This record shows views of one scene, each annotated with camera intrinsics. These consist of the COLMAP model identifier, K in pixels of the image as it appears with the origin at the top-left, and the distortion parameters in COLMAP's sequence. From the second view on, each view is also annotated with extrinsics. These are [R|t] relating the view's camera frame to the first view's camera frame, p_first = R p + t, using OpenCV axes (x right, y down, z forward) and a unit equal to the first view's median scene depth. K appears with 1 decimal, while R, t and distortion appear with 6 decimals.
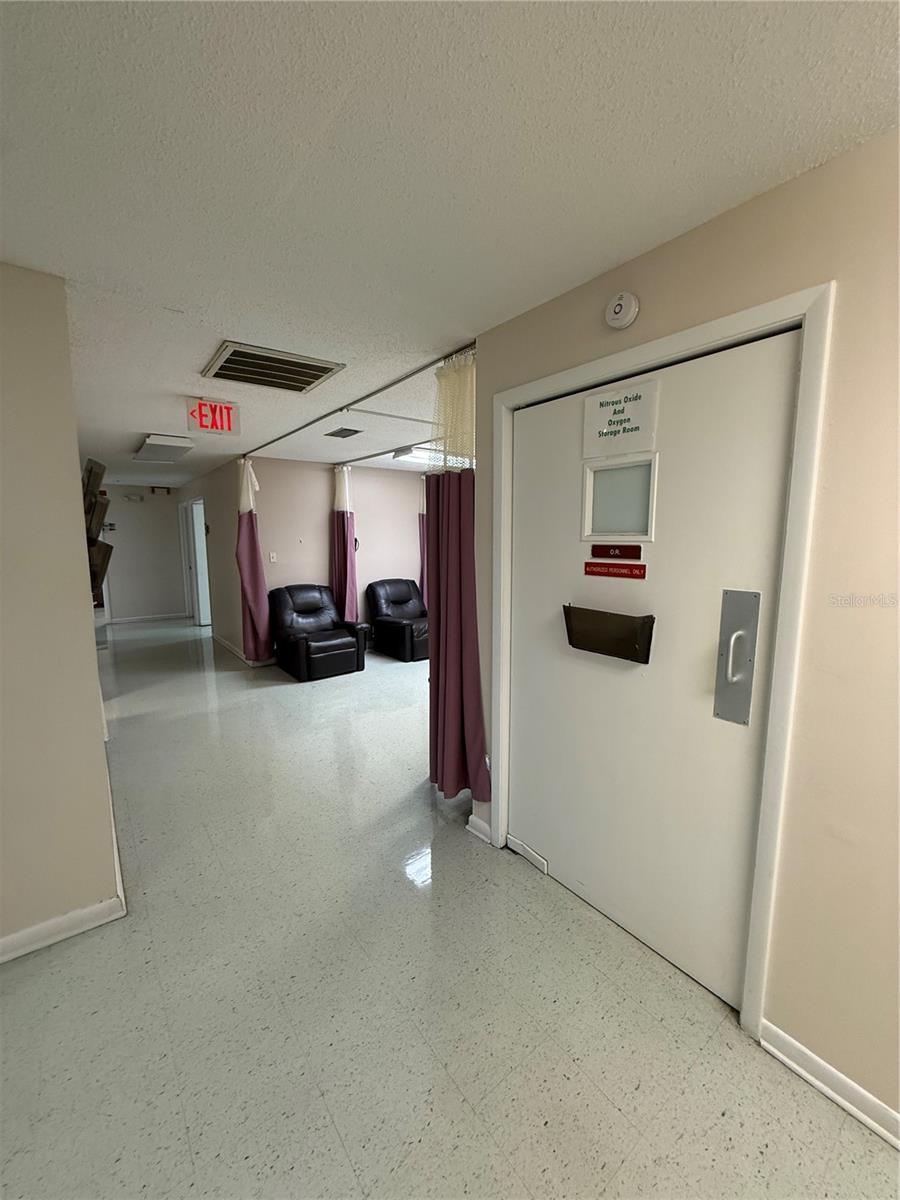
lens RADIAL K [[477.1, 0, 446.8], [0, 477.1, 597.0], [0, 0, 1]] dist [0.000316, 0.000067]
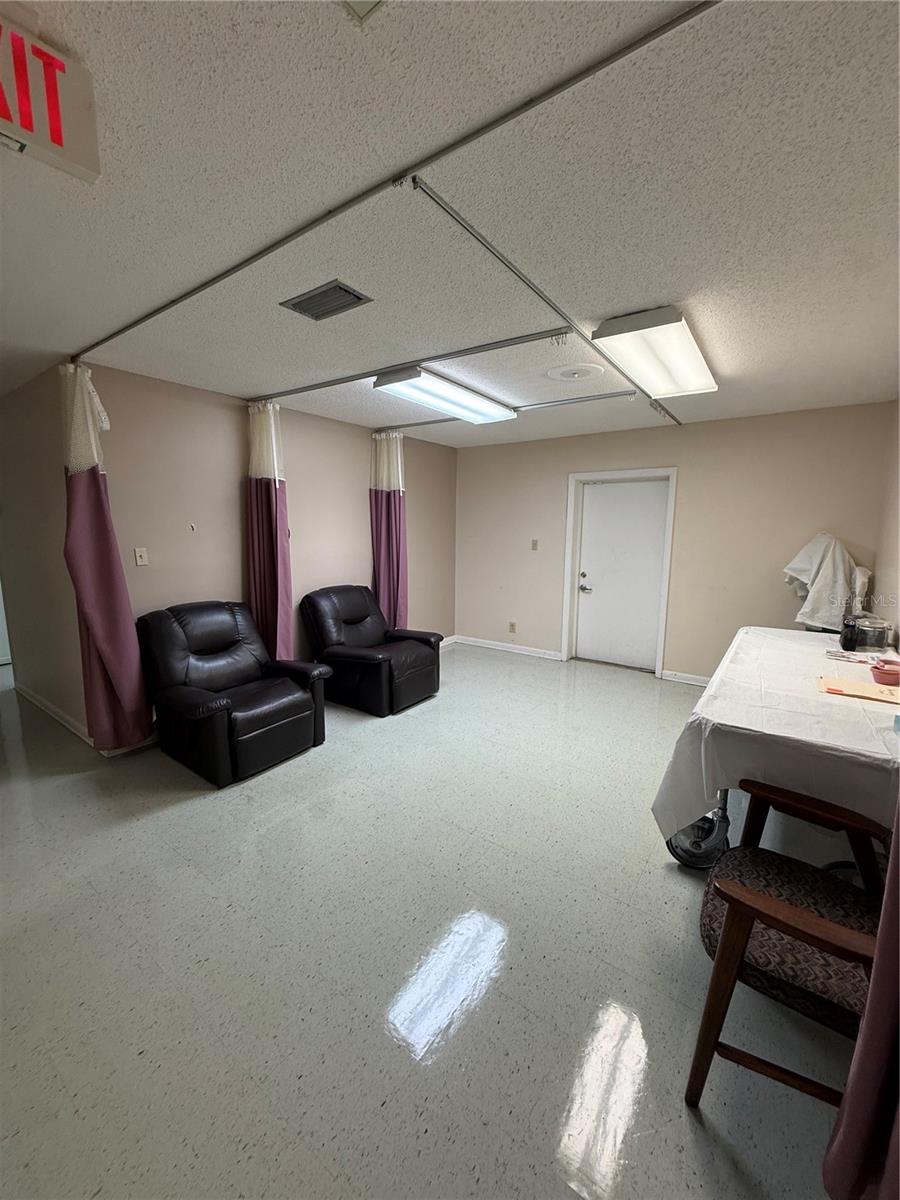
lens RADIAL K [[477.6, 0, 450.0], [0, 477.6, 600.0], [0, 0, 1]] dist [-0.003322, -0.000293]
pose [[0.958601, -0.034864, 0.282610, -0.178916], [0.027357, 0.999161, 0.030467, -0.039855], [-0.283435, -0.021474, 0.958751, 0.366003]]
